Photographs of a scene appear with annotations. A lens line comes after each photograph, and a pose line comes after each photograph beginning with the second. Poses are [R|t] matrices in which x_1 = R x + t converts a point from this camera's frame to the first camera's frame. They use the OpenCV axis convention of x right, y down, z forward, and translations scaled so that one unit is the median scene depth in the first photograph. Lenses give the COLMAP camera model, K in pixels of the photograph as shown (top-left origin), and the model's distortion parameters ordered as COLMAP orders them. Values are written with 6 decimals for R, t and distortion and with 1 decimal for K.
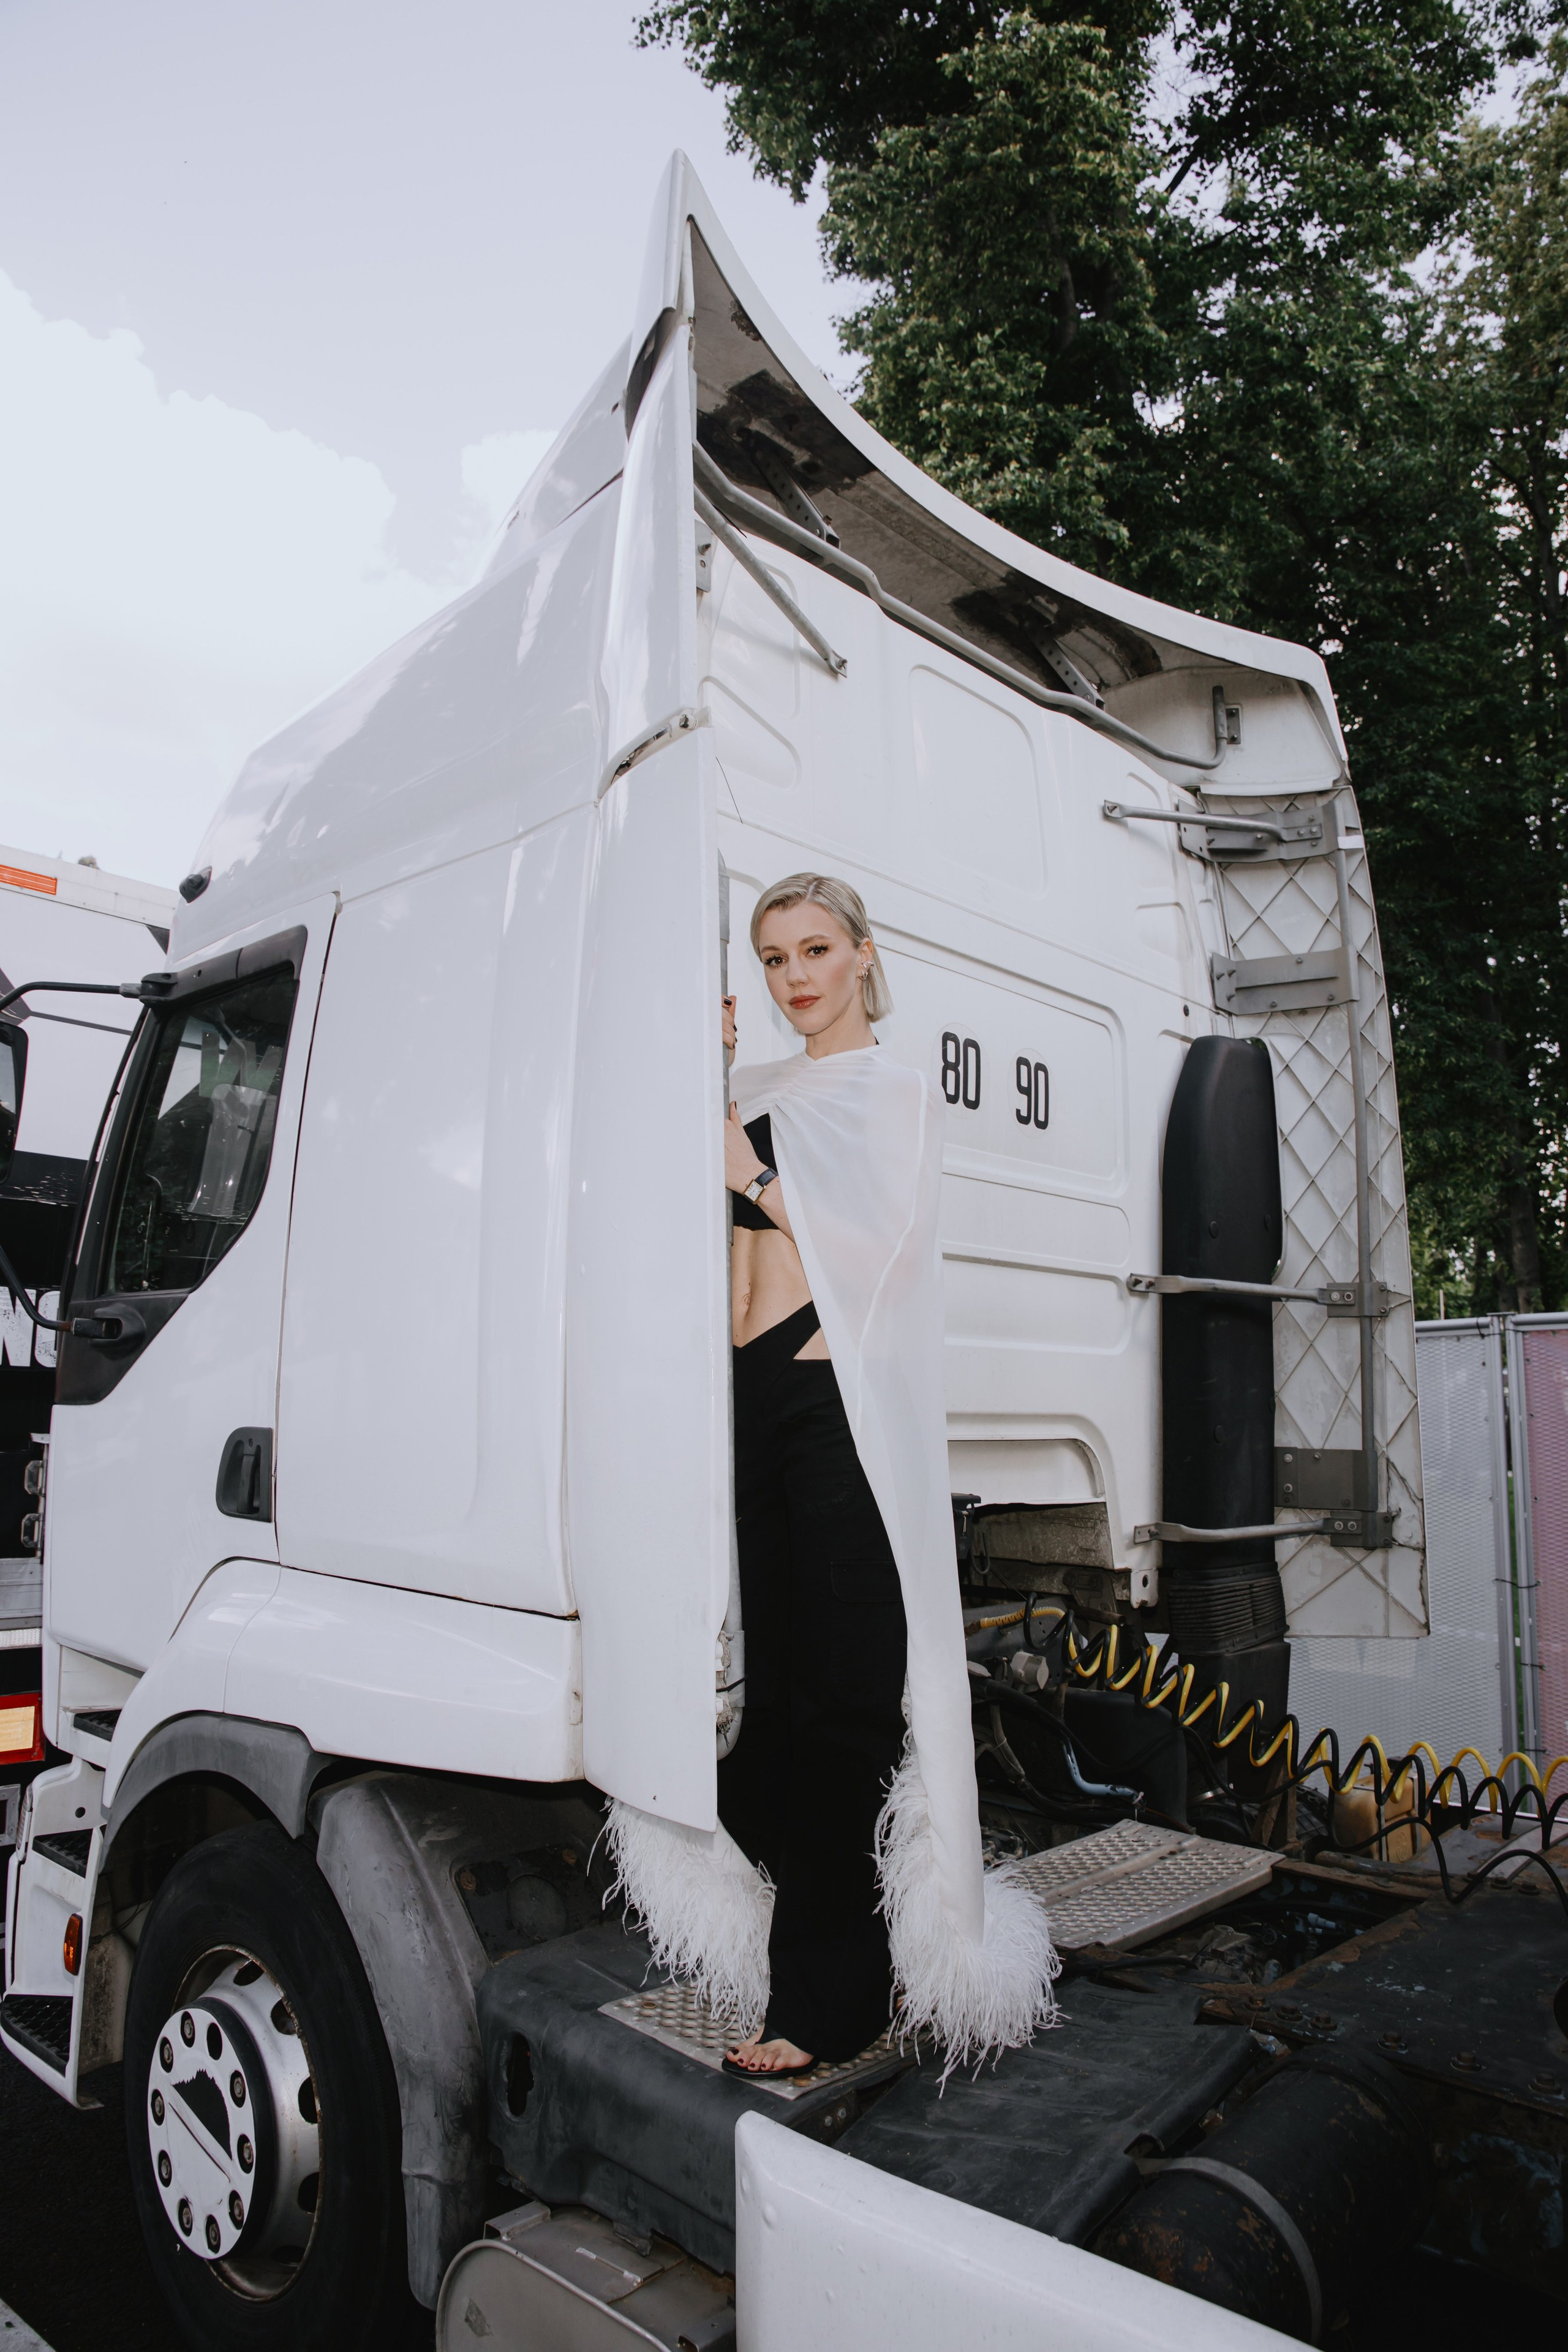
lens RADIAL K [[1603.7, 0, 780.5], [0, 1603.7, 1177.6], [0, 0, 1]] dist [-0.129115, 0.088891]
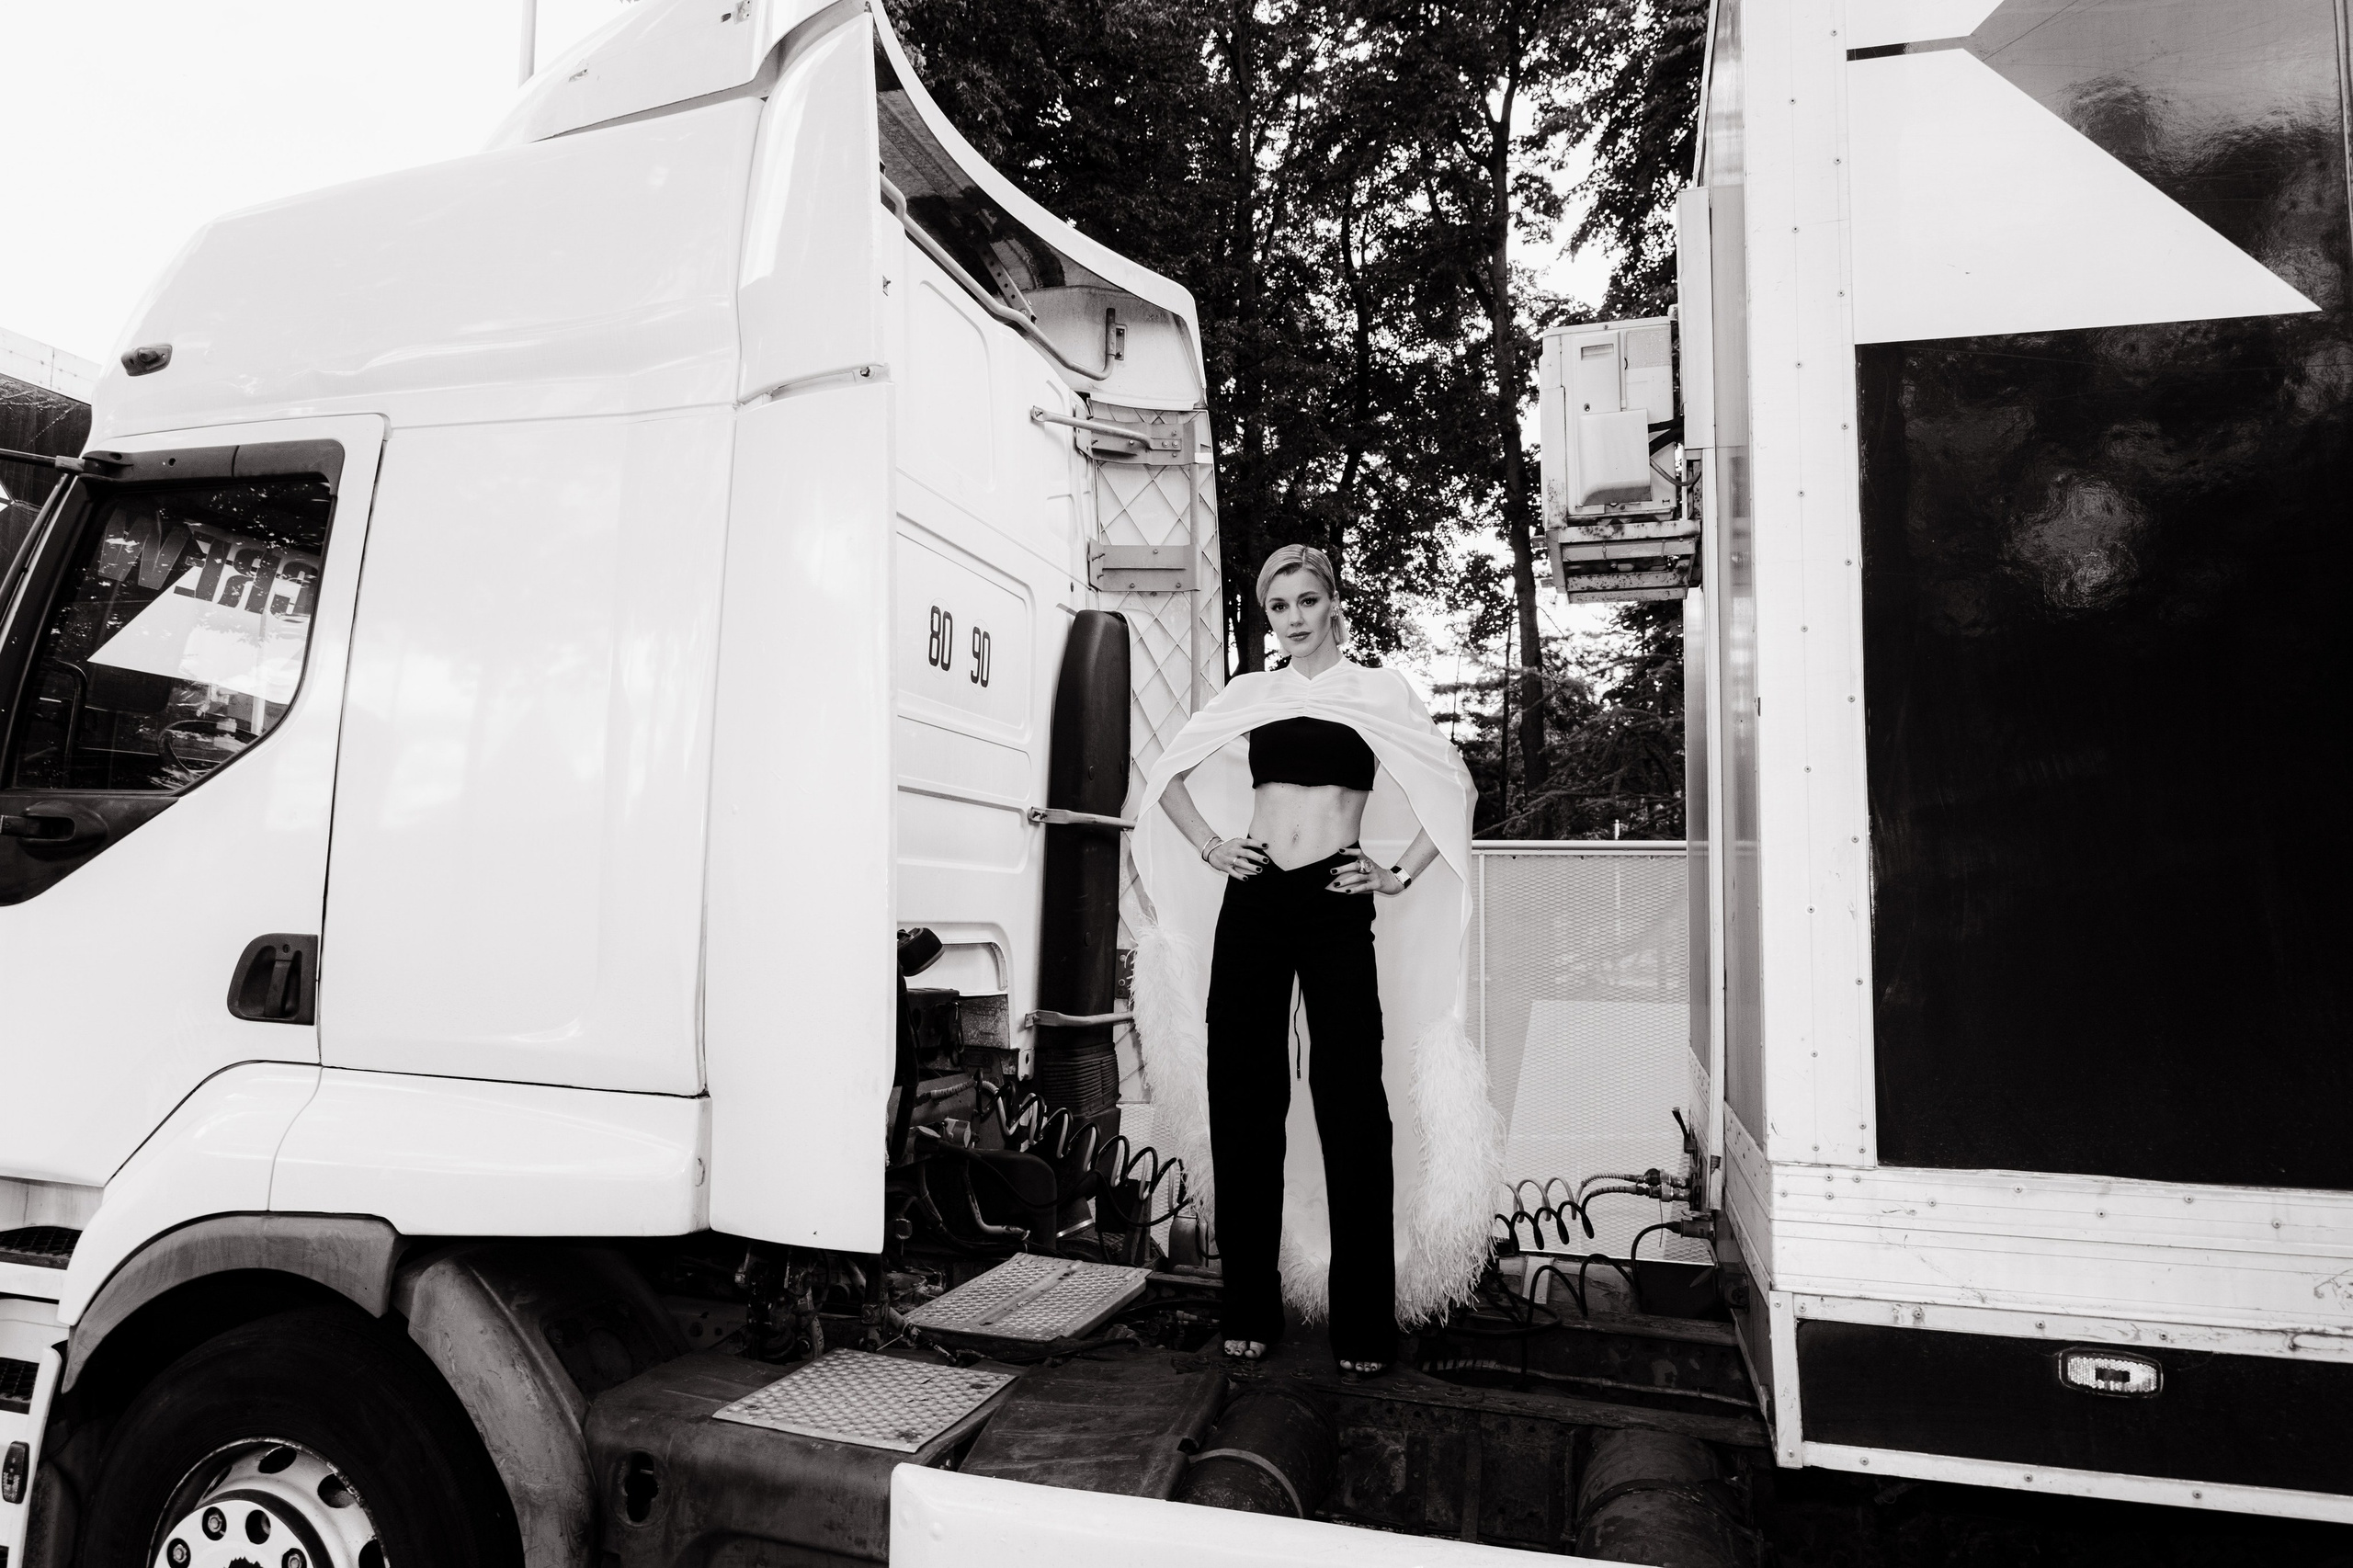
lens RADIAL K [[1644.3, 0, 1128.2], [0, 1644.3, 759.7], [0, 0, 1]] dist [0.002911, 0.000457]
pose [[0.901505, 0.050916, 0.429762, -0.286190], [-0.078244, 0.995866, 0.046146, -0.044185], [-0.425636, -0.075228, 0.901762, -0.180060]]
